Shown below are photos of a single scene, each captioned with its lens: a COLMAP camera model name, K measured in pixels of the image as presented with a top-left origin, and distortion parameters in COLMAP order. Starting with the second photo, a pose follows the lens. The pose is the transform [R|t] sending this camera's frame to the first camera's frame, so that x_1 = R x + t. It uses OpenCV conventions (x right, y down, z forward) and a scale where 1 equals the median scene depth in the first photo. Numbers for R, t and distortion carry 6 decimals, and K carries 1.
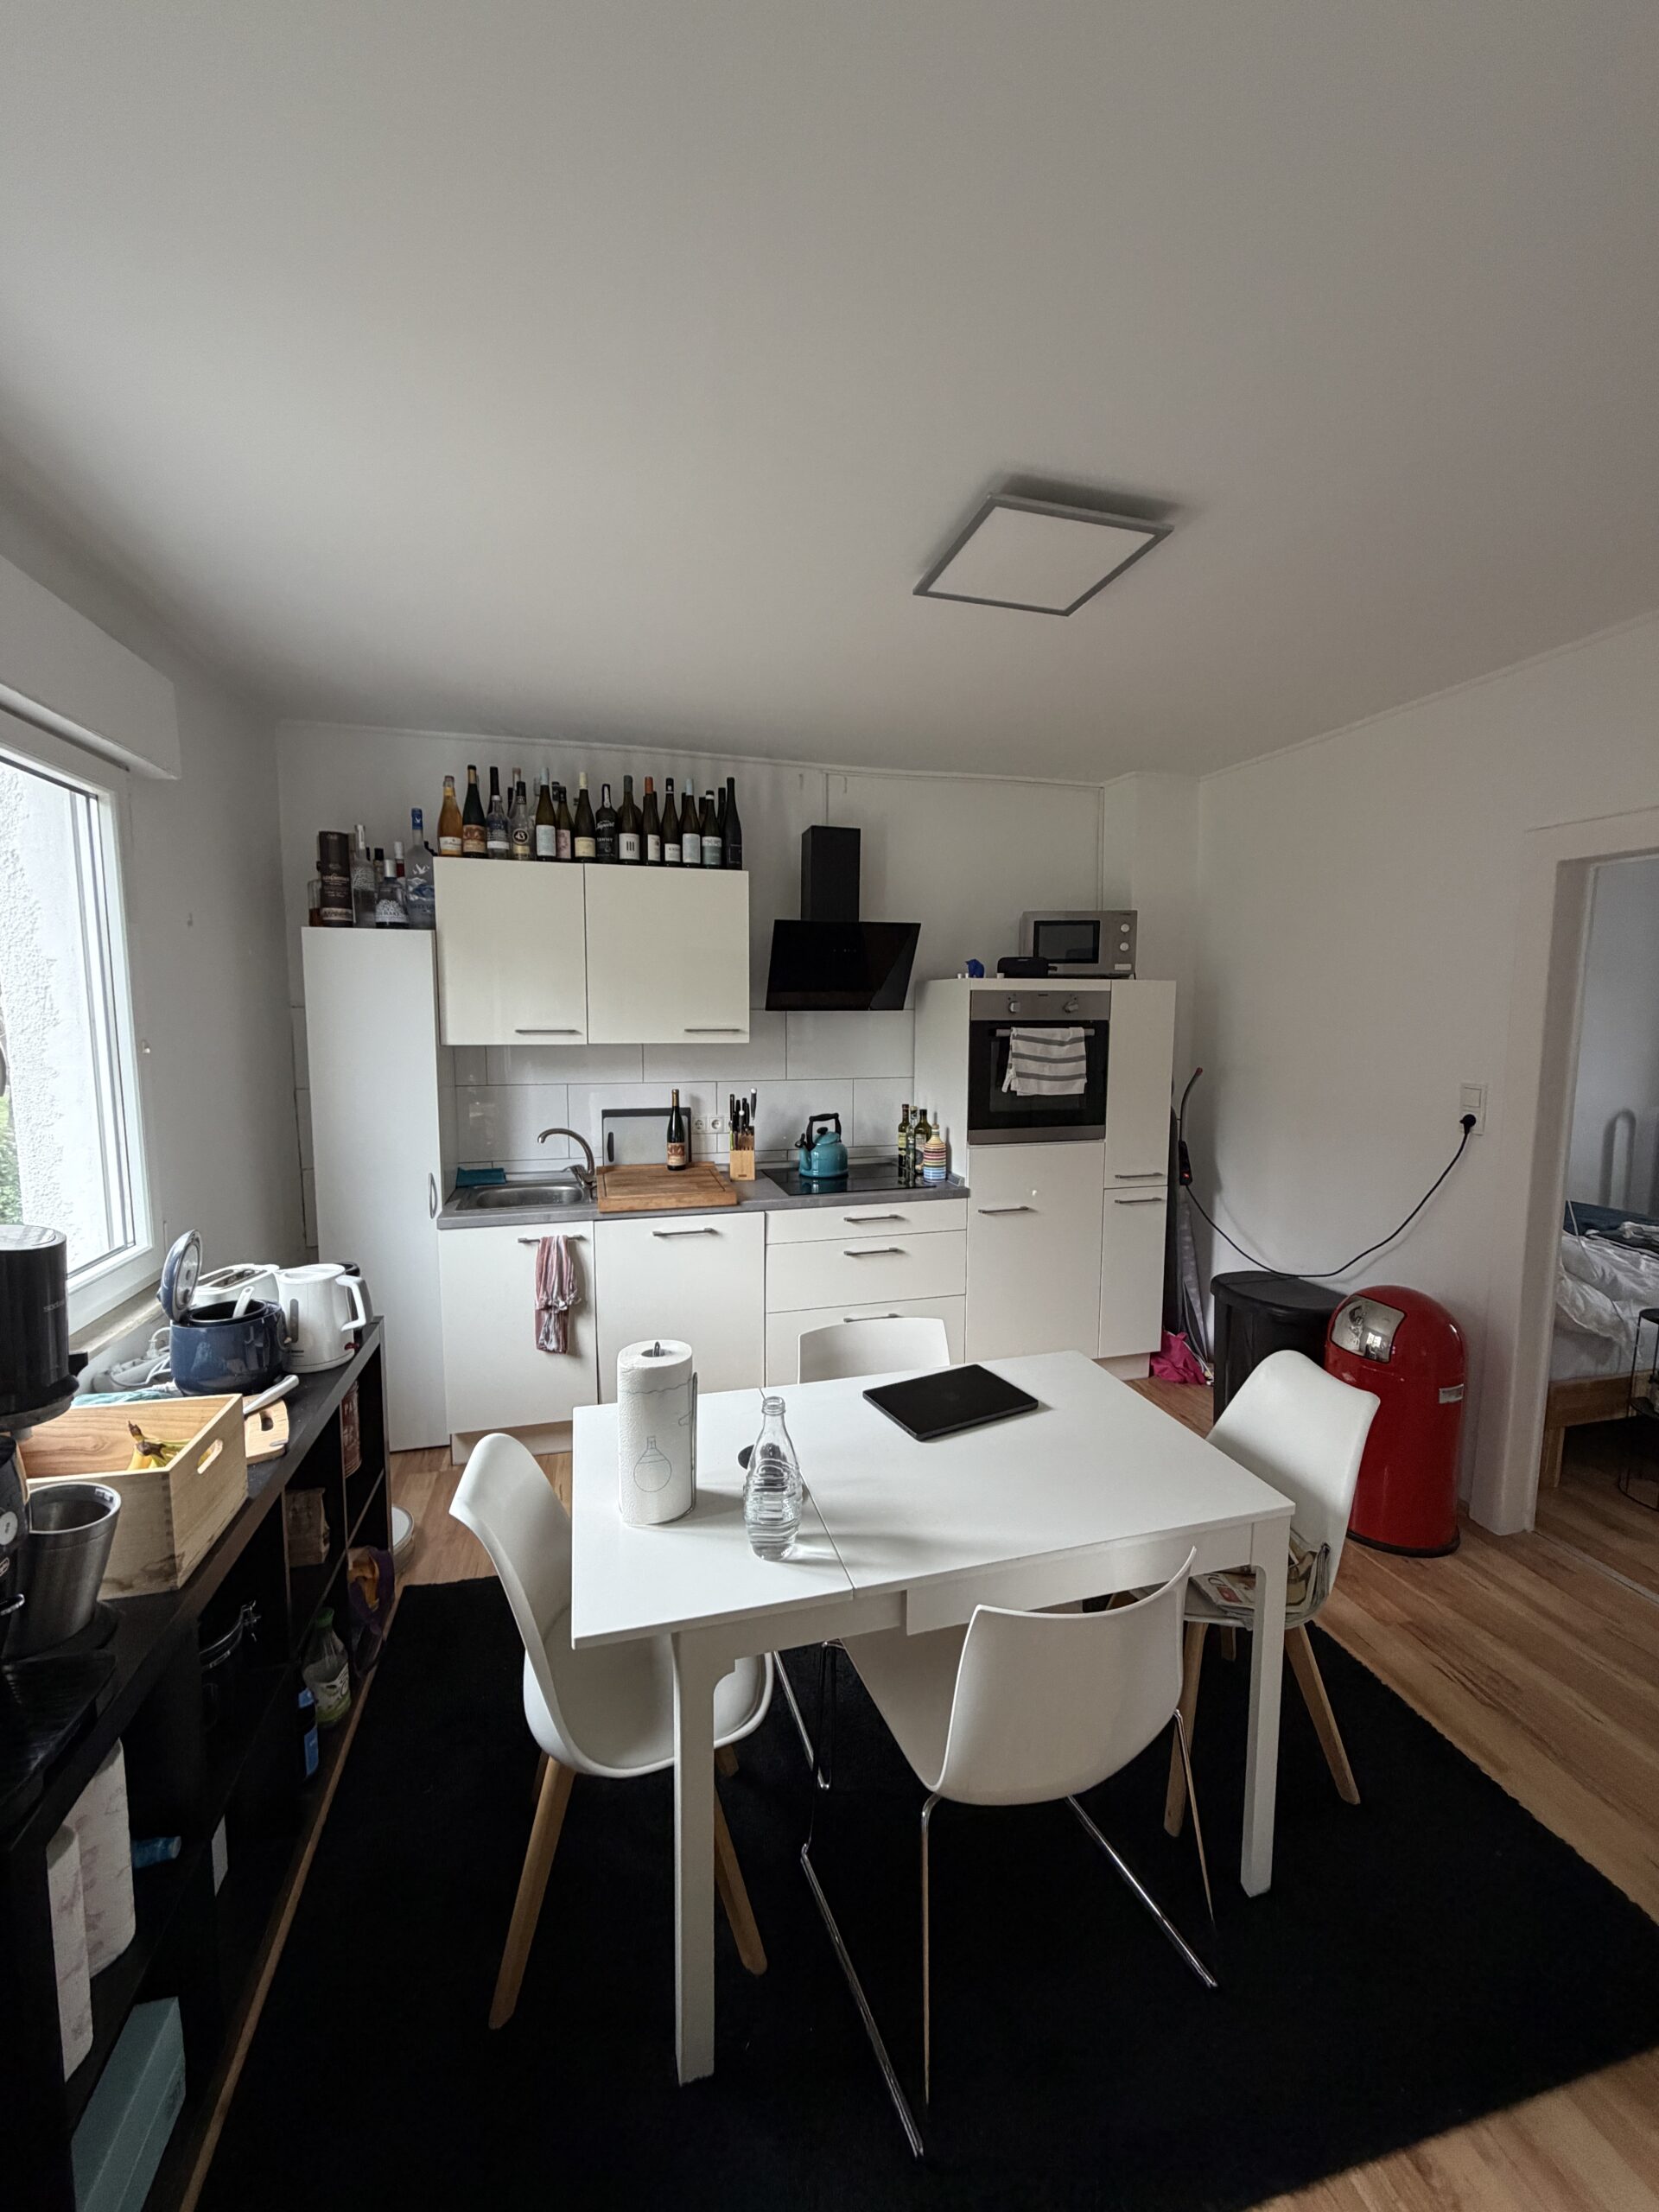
lens RADIAL K [[875.6, 0, 827.2], [0, 875.6, 1097.7], [0, 0, 1]] dist [0.000107, 0.000119]
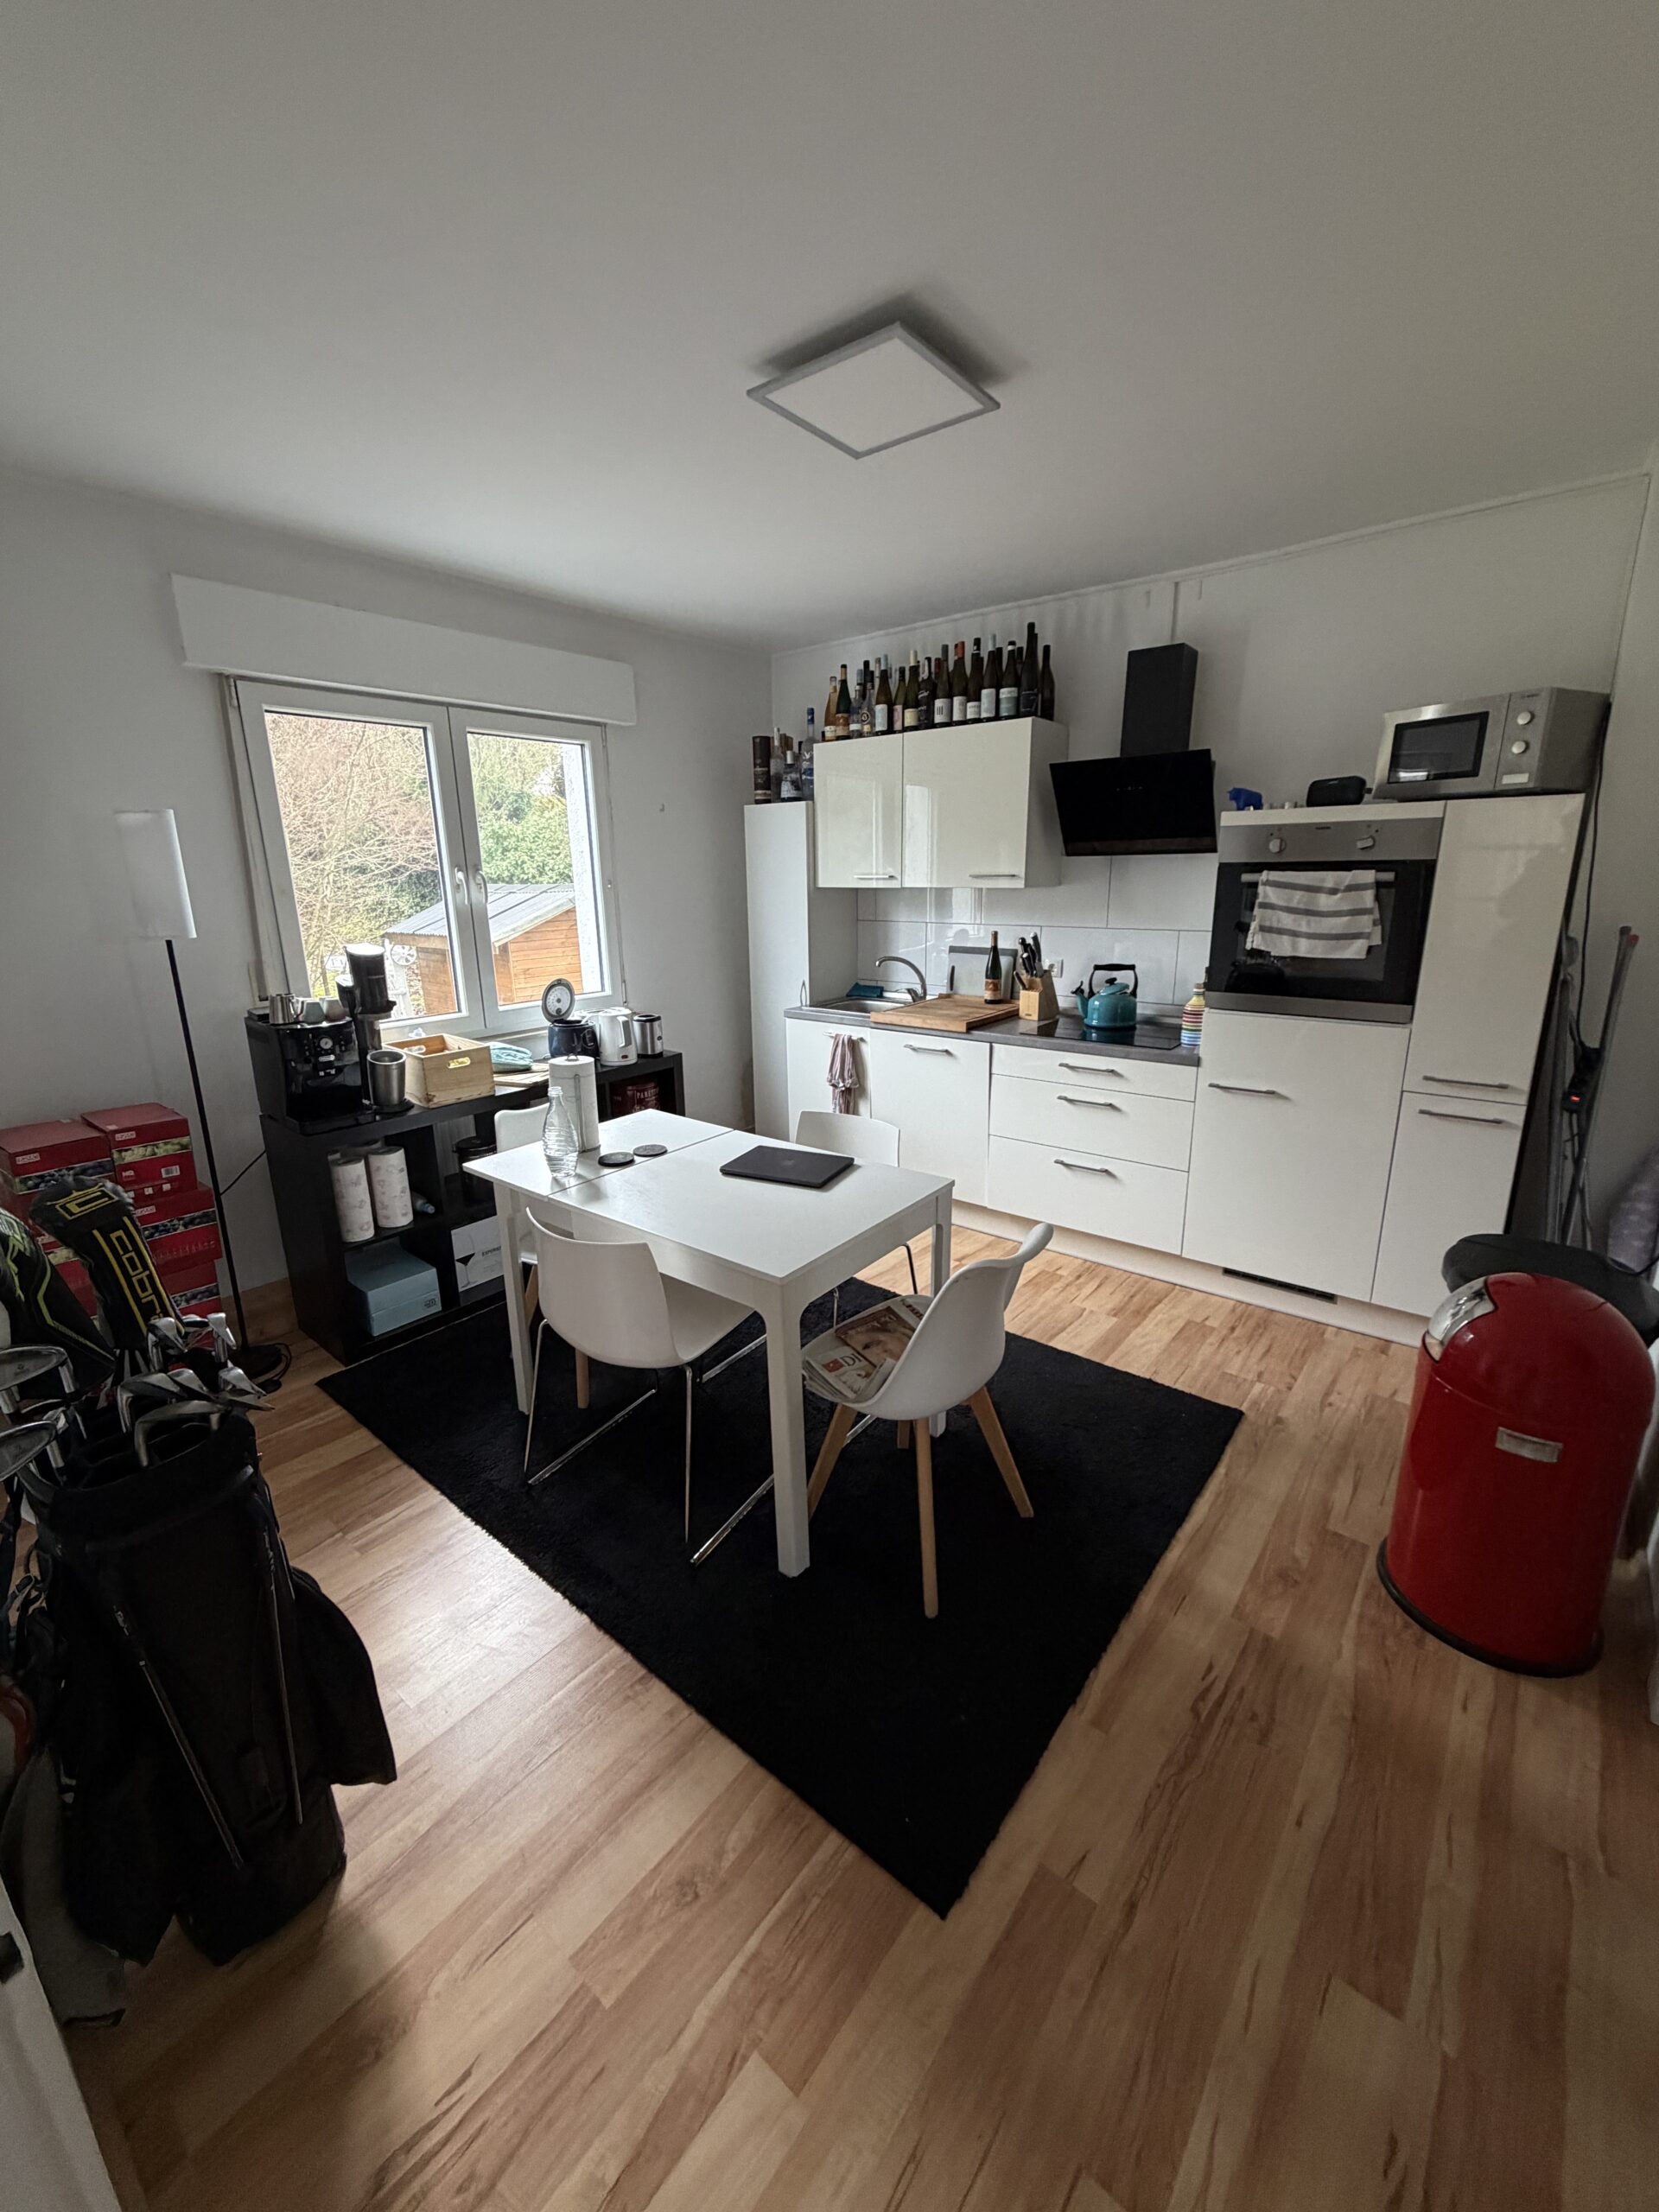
lens RADIAL K [[875.6, 0, 827.2], [0, 875.6, 1097.7], [0, 0, 1]] dist [0.000107, 0.000119]
pose [[0.591706, 0.194030, -0.782455, 0.664855], [-0.068153, 0.979168, 0.191272, -0.000522], [0.803267, -0.059850, 0.592604, 0.168324]]
